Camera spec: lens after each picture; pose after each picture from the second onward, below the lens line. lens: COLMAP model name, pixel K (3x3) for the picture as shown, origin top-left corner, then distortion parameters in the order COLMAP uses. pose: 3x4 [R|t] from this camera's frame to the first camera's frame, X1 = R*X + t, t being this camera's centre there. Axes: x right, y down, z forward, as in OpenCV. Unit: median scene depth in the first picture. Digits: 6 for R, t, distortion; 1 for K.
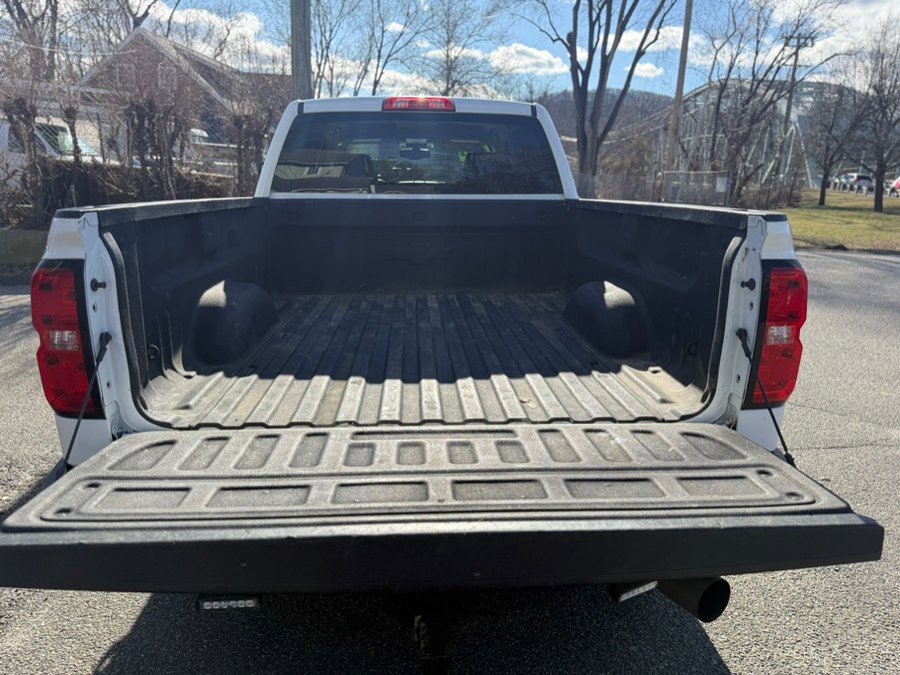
lens RADIAL K [[637.5, 0, 453.2], [0, 637.5, 334.5], [0, 0, 1]] dist [0.014247, -0.003725]
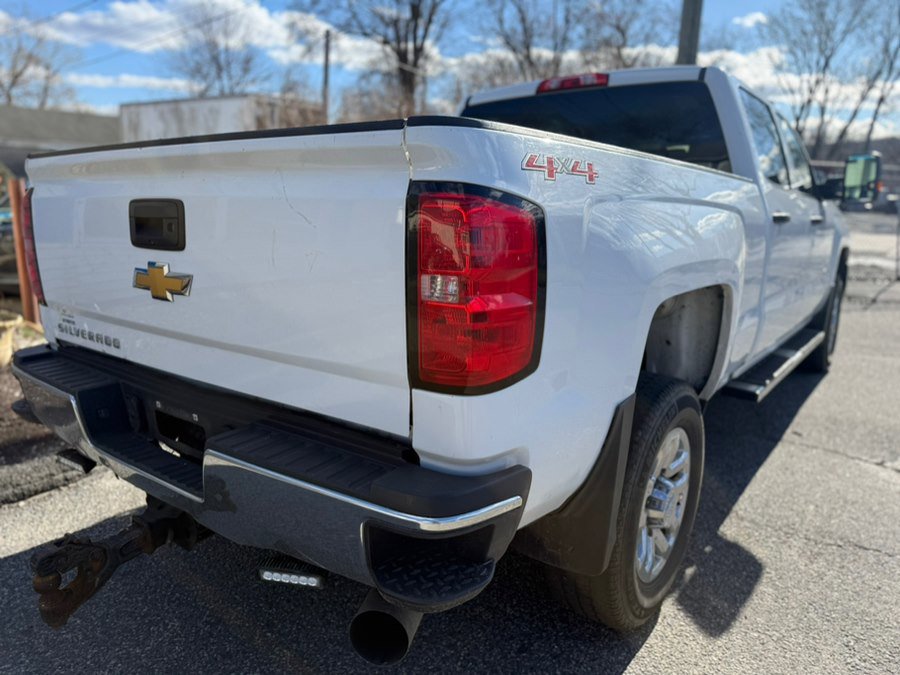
lens RADIAL K [[646.1, 0, 454.8], [0, 646.1, 339.4], [0, 0, 1]] dist [0.012358, -0.009906]
pose [[0.766393, 0.128480, -0.629392, 0.067546], [-0.158586, 0.987309, 0.008437, 0.003301], [0.622489, 0.093347, 0.777042, 0.031293]]
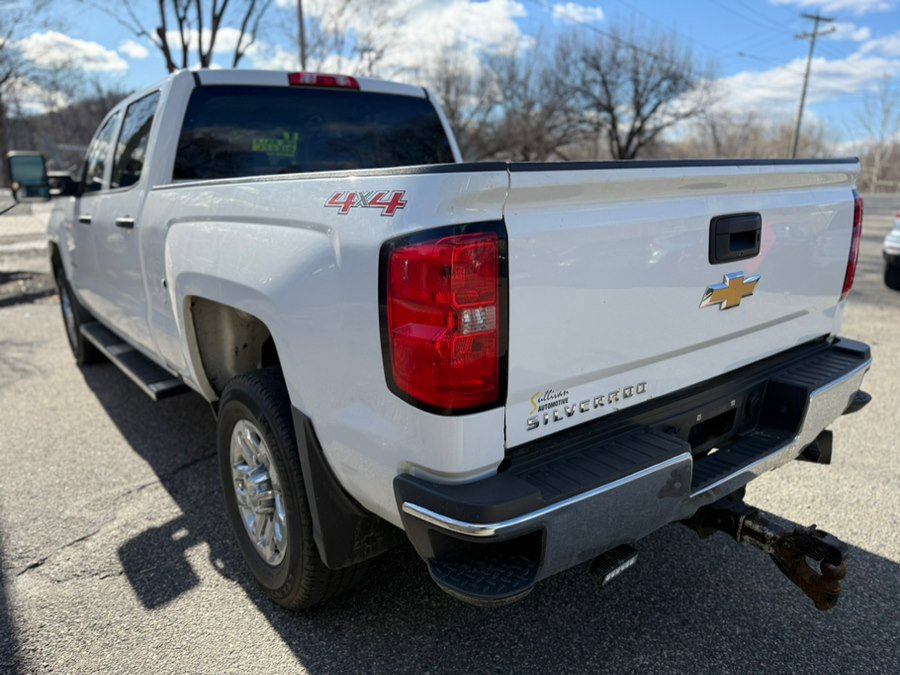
lens RADIAL K [[646.1, 0, 454.8], [0, 646.1, 339.4], [0, 0, 1]] dist [0.012358, -0.009906]
pose [[0.830563, -0.164559, 0.532057, -0.068754], [0.166795, 0.984997, 0.044274, -0.000323], [-0.531361, 0.051972, 0.845550, 0.019432]]
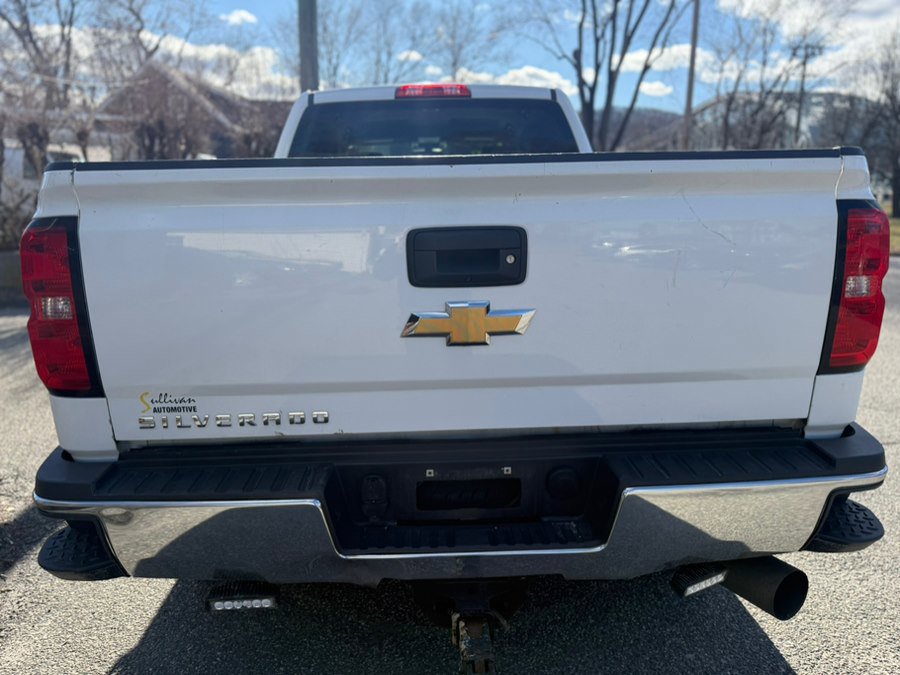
lens RADIAL K [[641.3, 0, 450.0], [0, 641.3, 337.5], [0, 0, 1]] dist [0.006584, 0.000624]
pose [[0.999441, -0.023886, -0.023388, -0.002228], [0.023217, 0.999325, -0.028486, 0.005606], [0.024053, 0.027927, 0.999321, 0.007033]]
